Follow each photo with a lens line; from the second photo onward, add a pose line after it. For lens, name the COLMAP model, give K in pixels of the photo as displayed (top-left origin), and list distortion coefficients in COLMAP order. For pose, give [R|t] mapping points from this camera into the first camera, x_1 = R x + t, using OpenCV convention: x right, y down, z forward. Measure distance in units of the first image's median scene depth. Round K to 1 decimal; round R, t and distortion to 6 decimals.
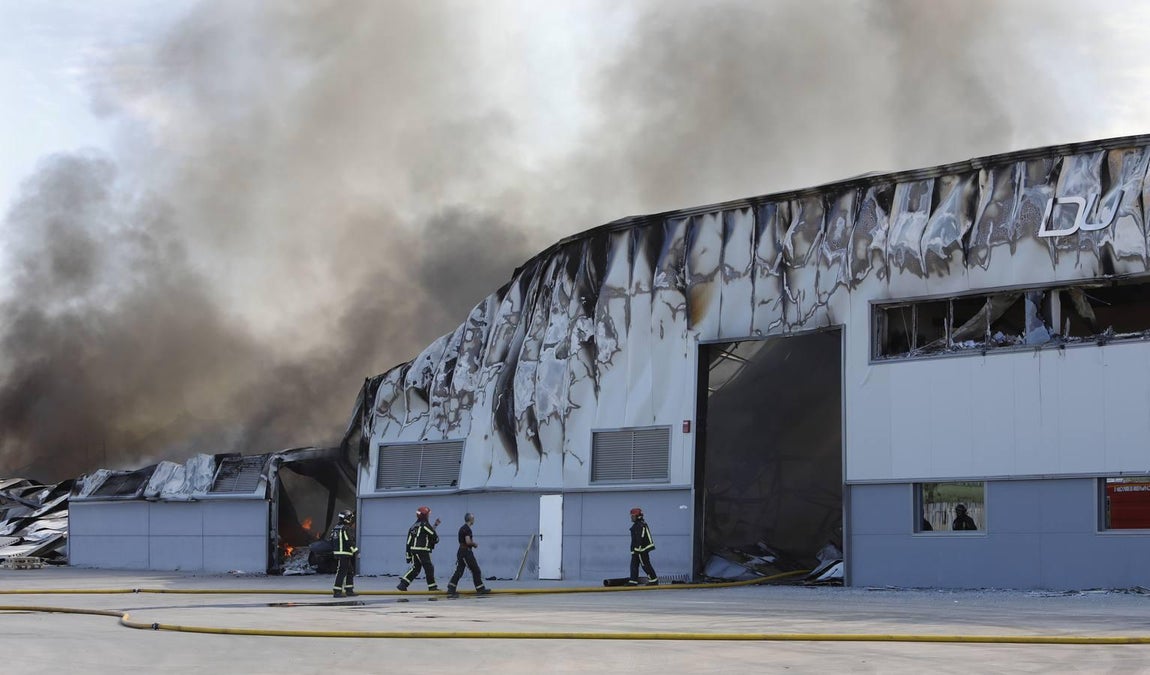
lens RADIAL K [[2411.9, 0, 575.2], [0, 2411.9, 415.4], [0, 0, 1]] dist [-0.301477, 0.040434]
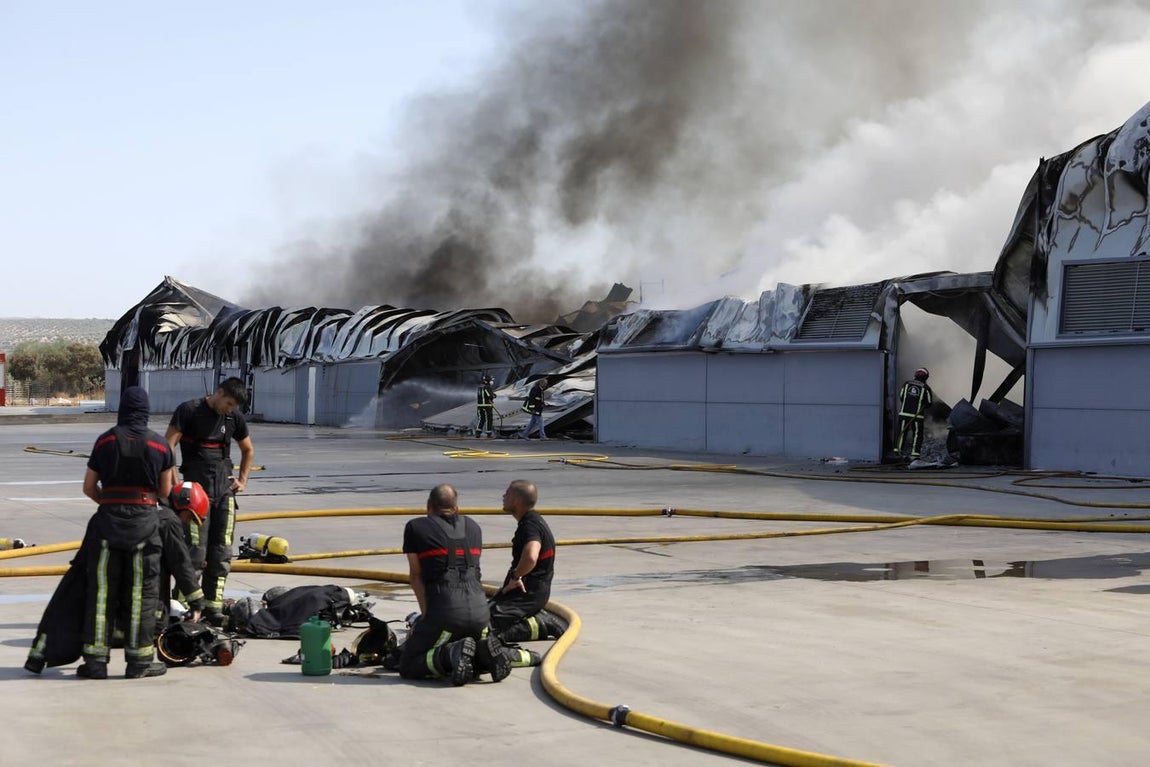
lens RADIAL K [[2370.3, 0, 574.4], [0, 2370.3, 366.1], [0, 0, 1]] dist [-0.282260, -0.172327]
pose [[0.970428, 0.007799, -0.241263, -0.069616], [0.001797, 0.999217, 0.039530, 0.017460], [0.241383, -0.038795, 0.969654, 0.452772]]
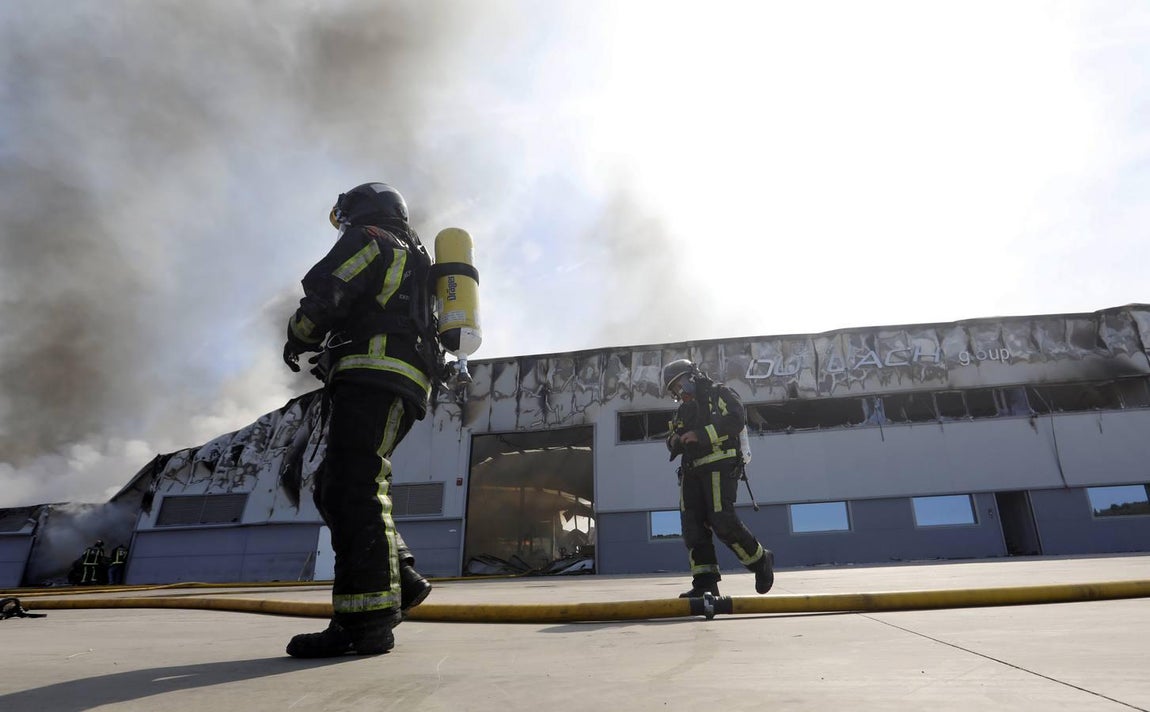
lens RADIAL K [[567.9, 0, 623.1], [0, 567.9, 393.8], [0, 0, 1]] dist [-0.062435, 0.029531]
pose [[0.699528, 0.199749, 0.686120, -0.157704], [-0.005063, 0.961500, -0.274758, 0.053717], [-0.714587, 0.188728, 0.673607, 0.643876]]
